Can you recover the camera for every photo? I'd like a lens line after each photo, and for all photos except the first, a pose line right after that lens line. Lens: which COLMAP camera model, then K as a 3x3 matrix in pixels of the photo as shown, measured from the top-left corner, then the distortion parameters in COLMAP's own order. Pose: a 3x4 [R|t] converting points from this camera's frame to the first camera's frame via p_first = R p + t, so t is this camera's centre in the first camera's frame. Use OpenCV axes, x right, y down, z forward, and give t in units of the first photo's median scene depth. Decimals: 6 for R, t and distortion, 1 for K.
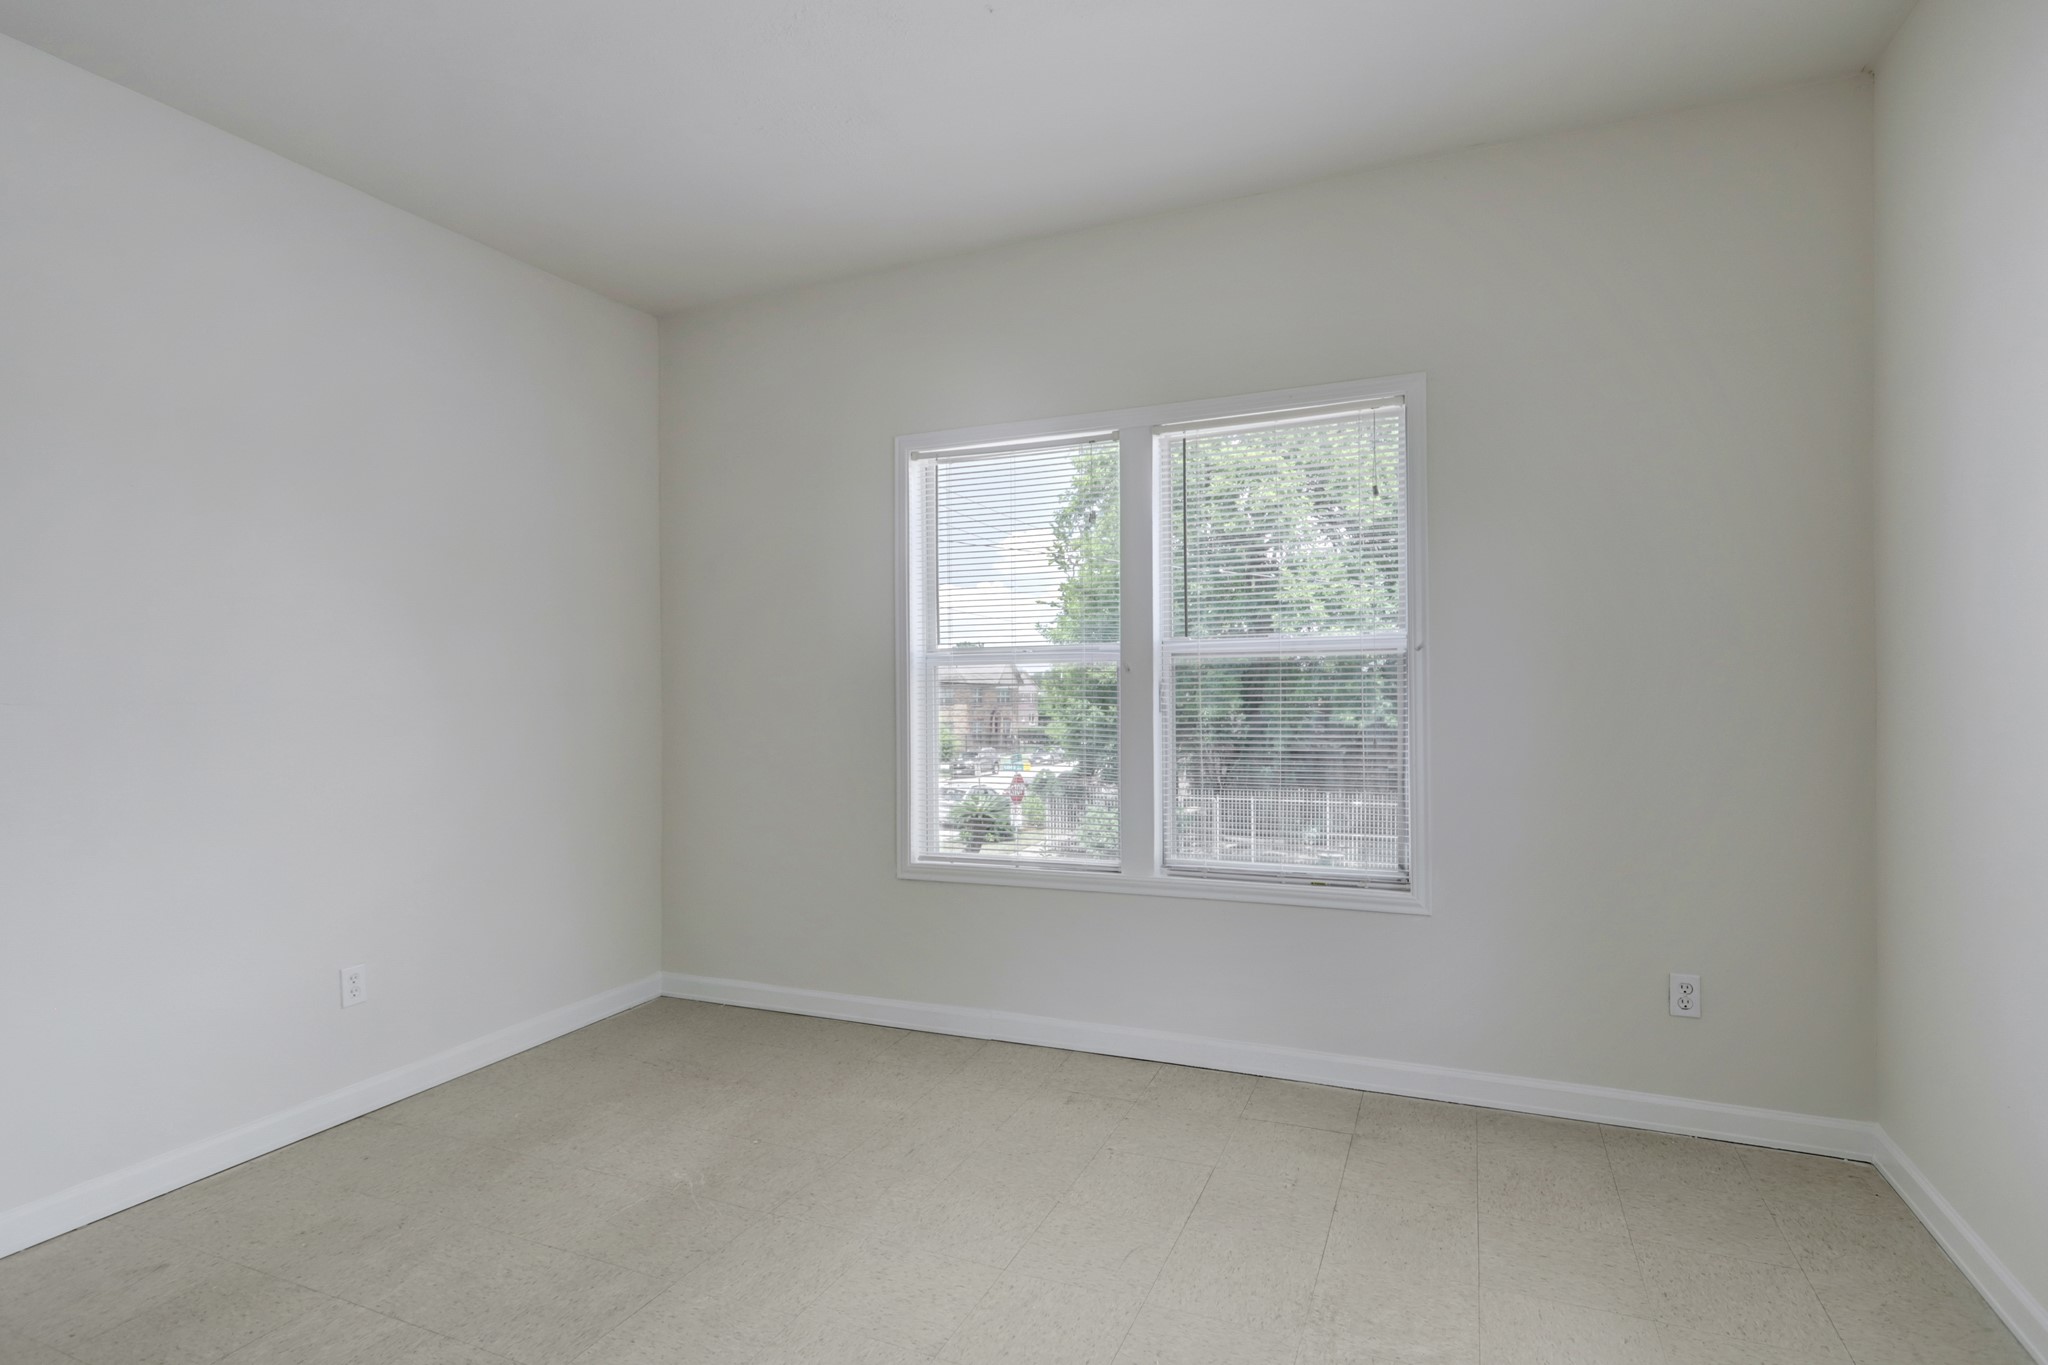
lens RADIAL K [[1018.0, 0, 1026.7], [0, 1018.0, 695.6], [0, 0, 1]] dist [0.002033, 0.001074]
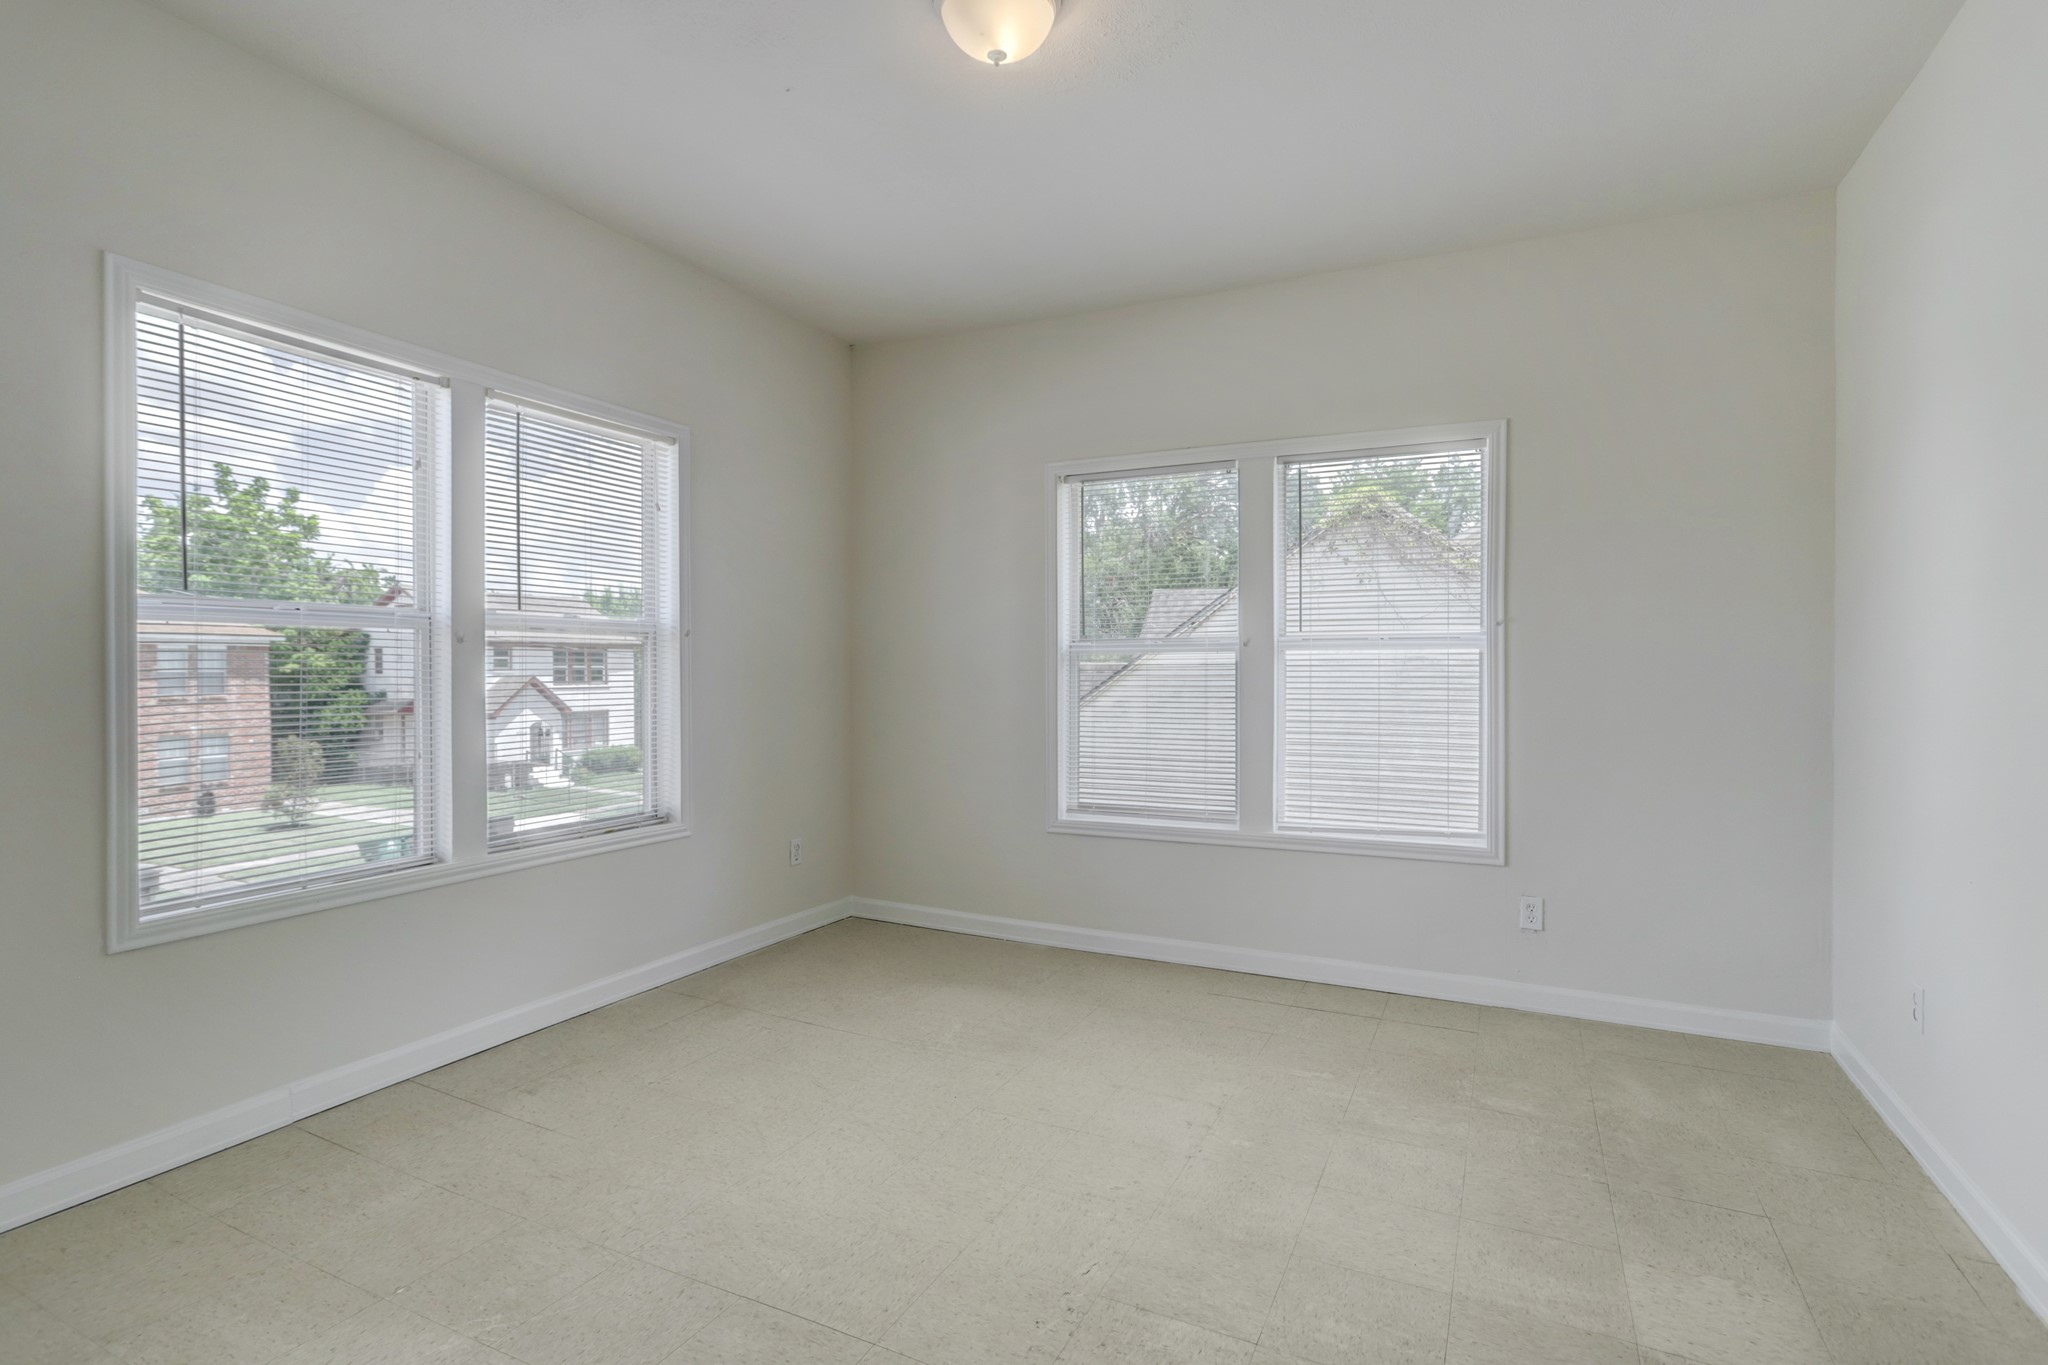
lens RADIAL K [[1018.0, 0, 1022.6], [0, 1018.0, 676.4], [0, 0, 1]] dist [0.002033, 0.001074]
pose [[0.041510, 0.001678, 0.999137, -0.810428], [-0.004171, 0.999990, -0.001506, 0.006458], [-0.999129, -0.004105, 0.041517, 0.452415]]
